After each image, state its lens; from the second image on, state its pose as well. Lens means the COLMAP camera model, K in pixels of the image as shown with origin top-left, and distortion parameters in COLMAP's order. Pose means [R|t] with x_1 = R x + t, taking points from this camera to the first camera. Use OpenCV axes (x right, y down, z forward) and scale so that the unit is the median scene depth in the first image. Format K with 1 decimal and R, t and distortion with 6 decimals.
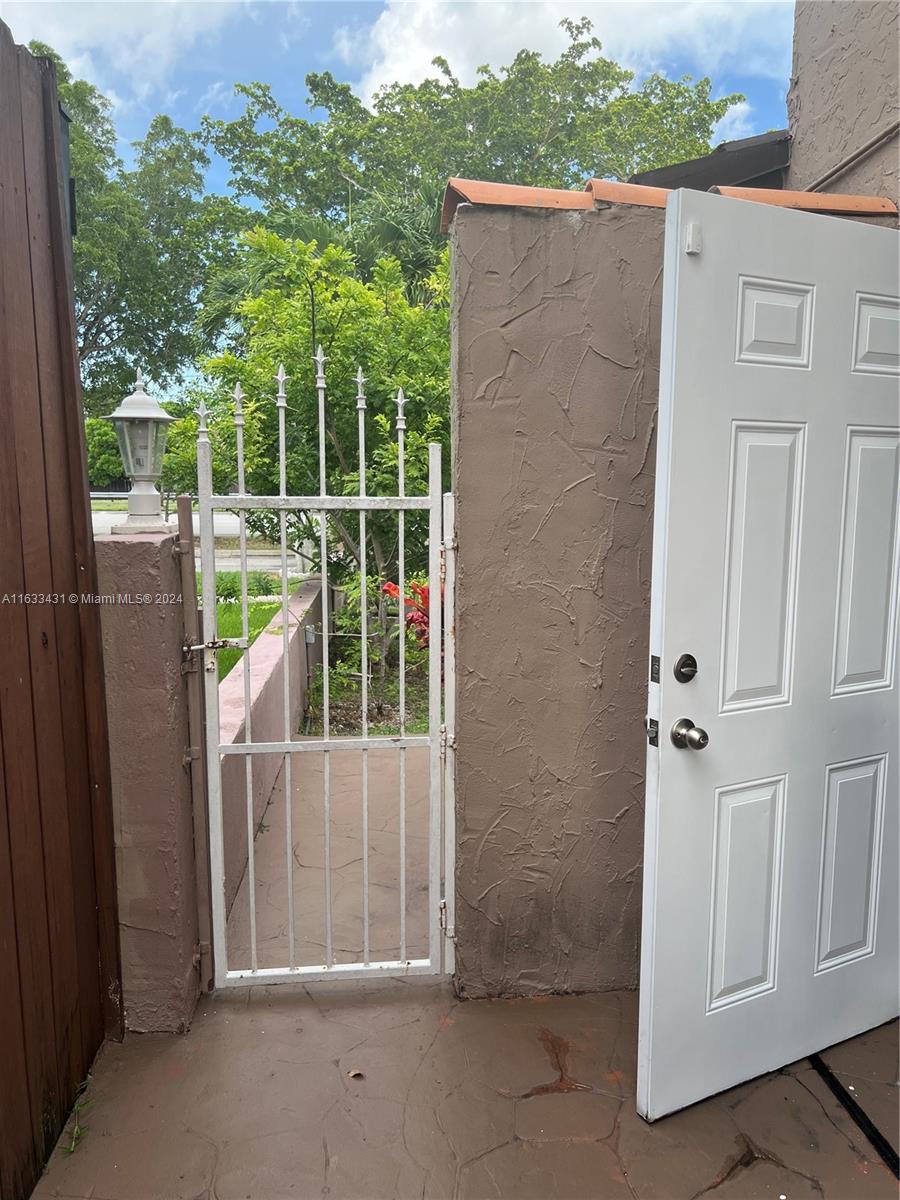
lens RADIAL K [[905.1, 0, 450.5], [0, 905.1, 601.2], [0, 0, 1]] dist [0.046715, -0.057435]
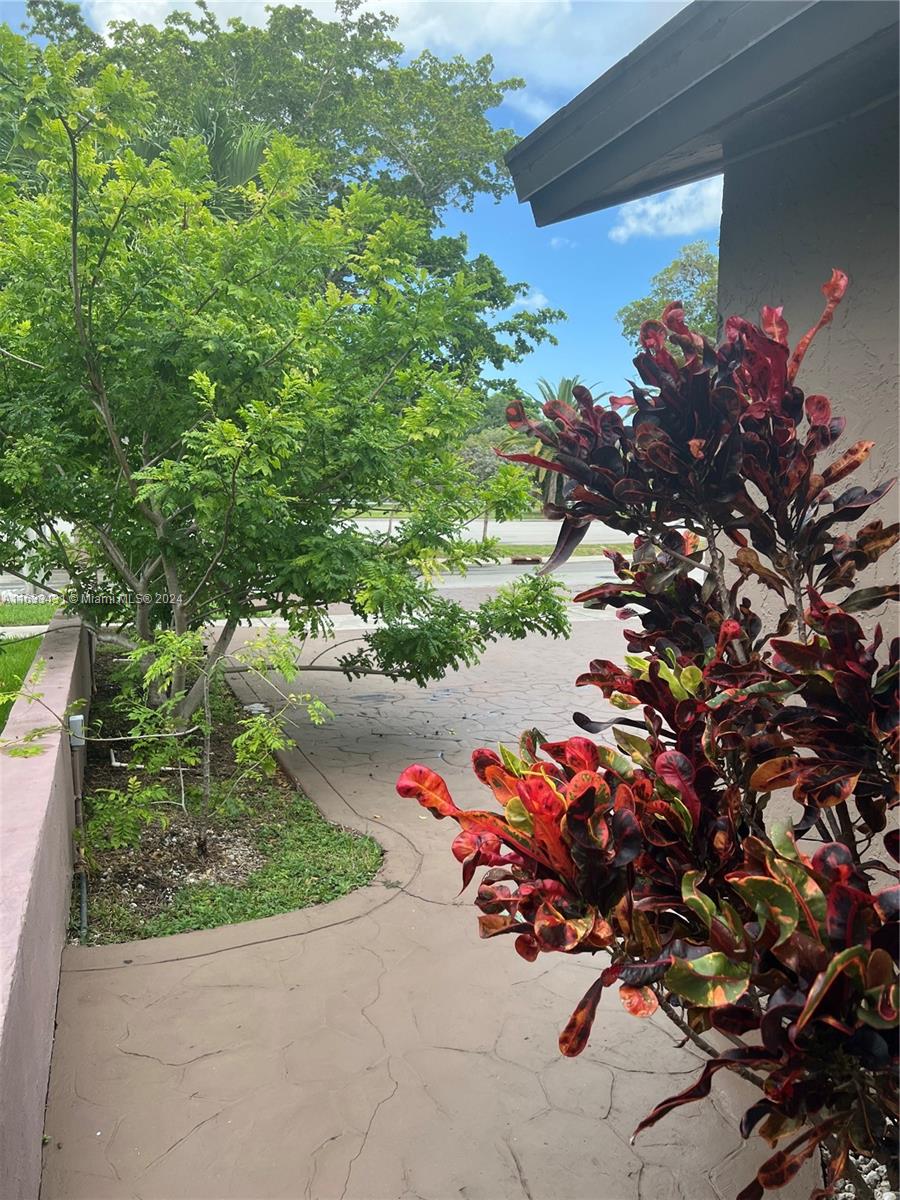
lens RADIAL K [[905.1, 0, 450.1], [0, 905.1, 601.1], [0, 0, 1]] dist [0.046715, -0.057435]
pose [[0.961290, -0.023902, 0.274499, -0.064141], [0.024847, 0.999691, 0.000036, -0.035605], [-0.274415, 0.006786, 0.961587, 0.272286]]
